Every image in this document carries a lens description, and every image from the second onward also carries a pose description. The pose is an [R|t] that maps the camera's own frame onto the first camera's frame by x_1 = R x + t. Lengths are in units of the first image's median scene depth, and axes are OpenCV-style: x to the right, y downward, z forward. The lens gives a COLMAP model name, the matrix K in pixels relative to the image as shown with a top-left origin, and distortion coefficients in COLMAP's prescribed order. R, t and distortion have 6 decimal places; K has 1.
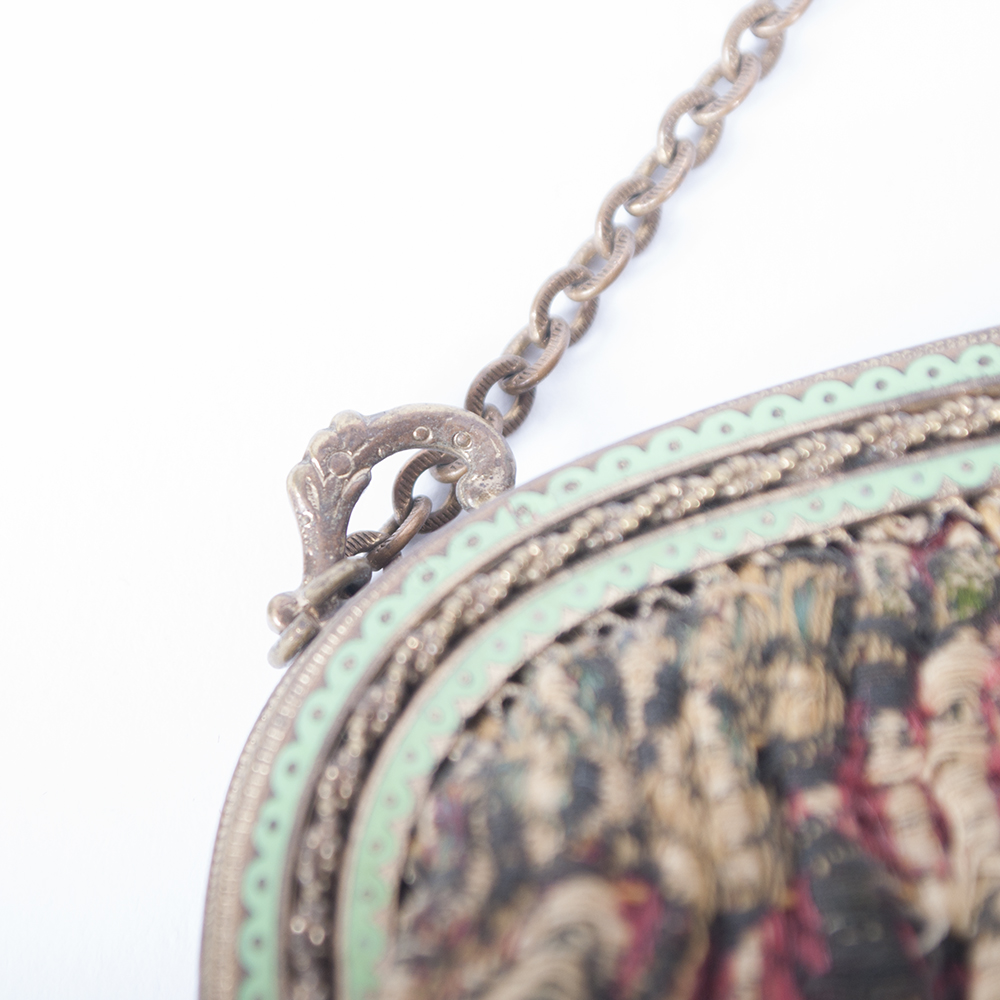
lens RADIAL K [[3447.4, 0, 399.6], [0, 3447.4, 499.8], [0, 0, 1]] dist [0.022770, 0.641232]
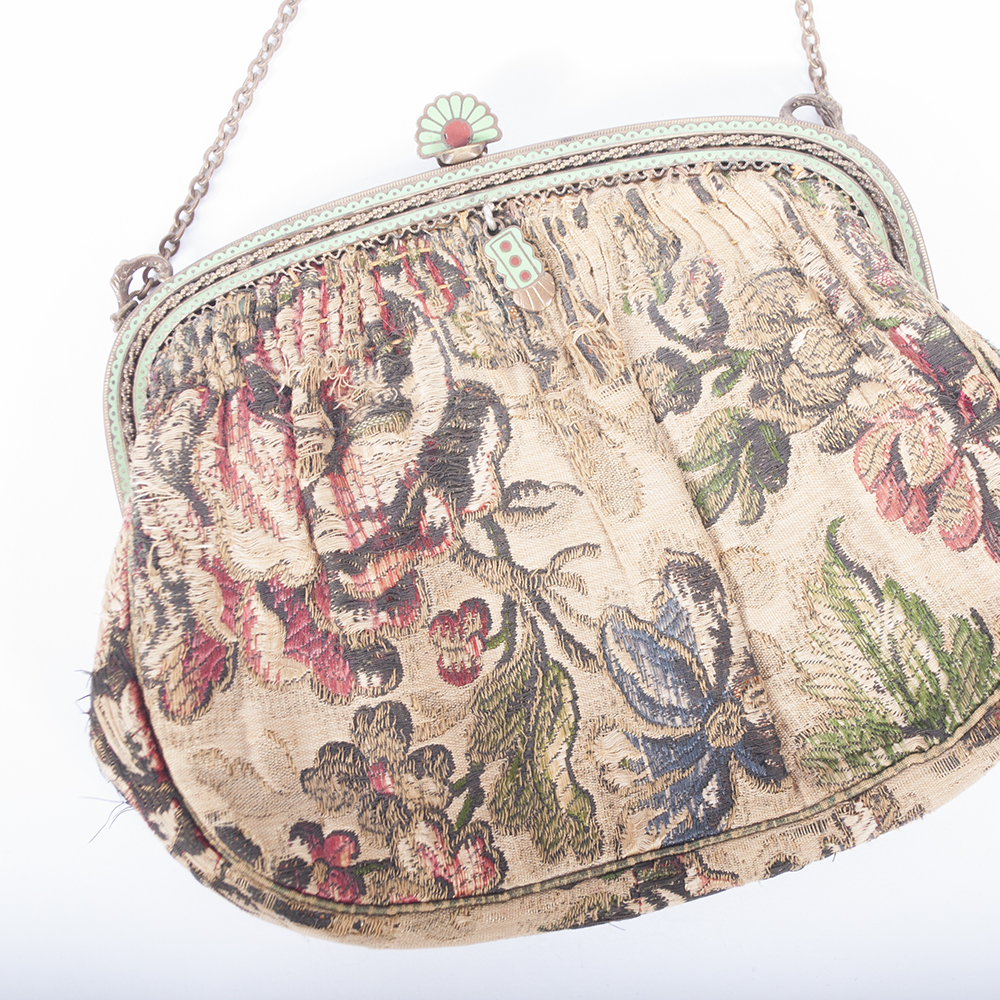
lens RADIAL K [[2250.2, 0, 573.7], [0, 2250.2, 499.3], [0, 0, 1]] dist [-0.012801, -0.697722]
pose [[0.989743, -0.141547, 0.019306, 0.396300], [0.132517, 0.960160, 0.246034, -0.321679], [-0.053362, -0.240952, 0.969069, -1.450771]]
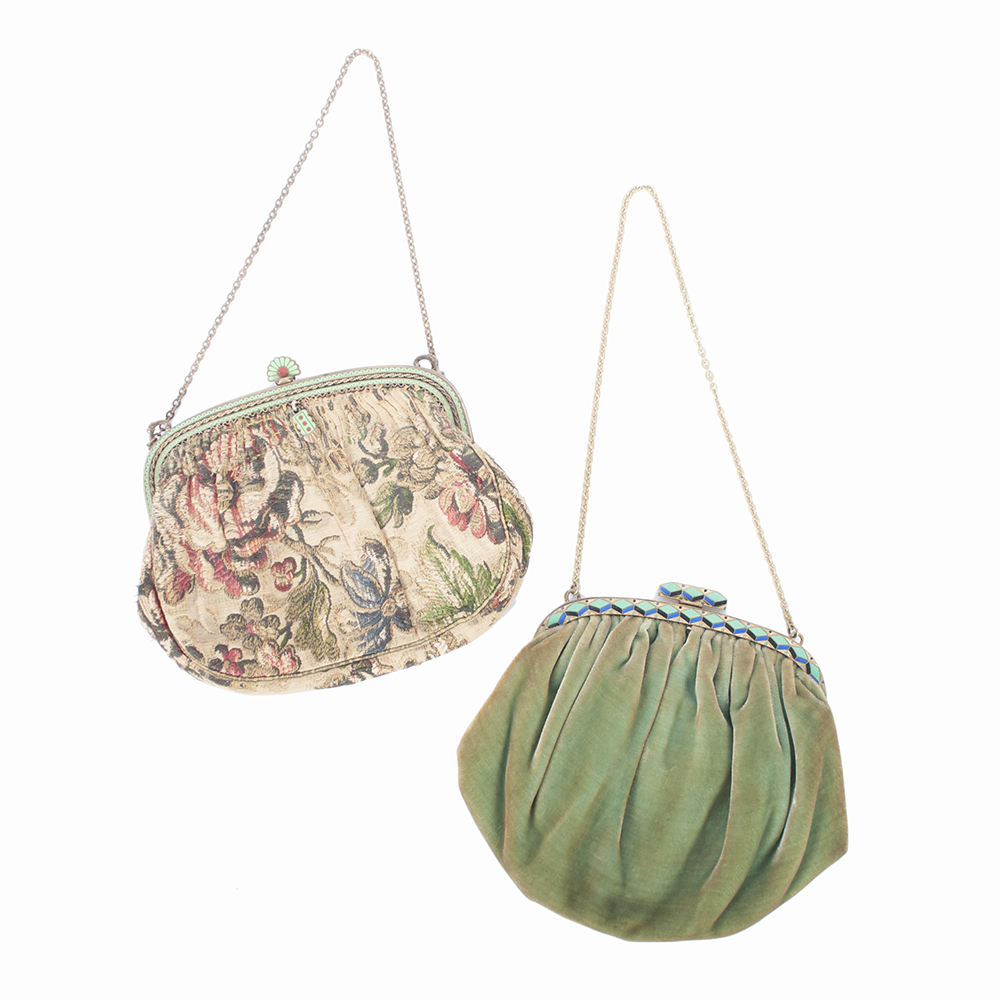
lens RADIAL K [[1442.8, 0, 500.0], [0, 1442.8, 500.0], [0, 0, 1]] dist [-0.108310, -0.029559]
pose [[0.989628, -0.141707, 0.023573, 0.825872], [0.131531, 0.959807, 0.247931, -0.685301], [-0.057760, -0.242259, 0.968491, -2.927294]]
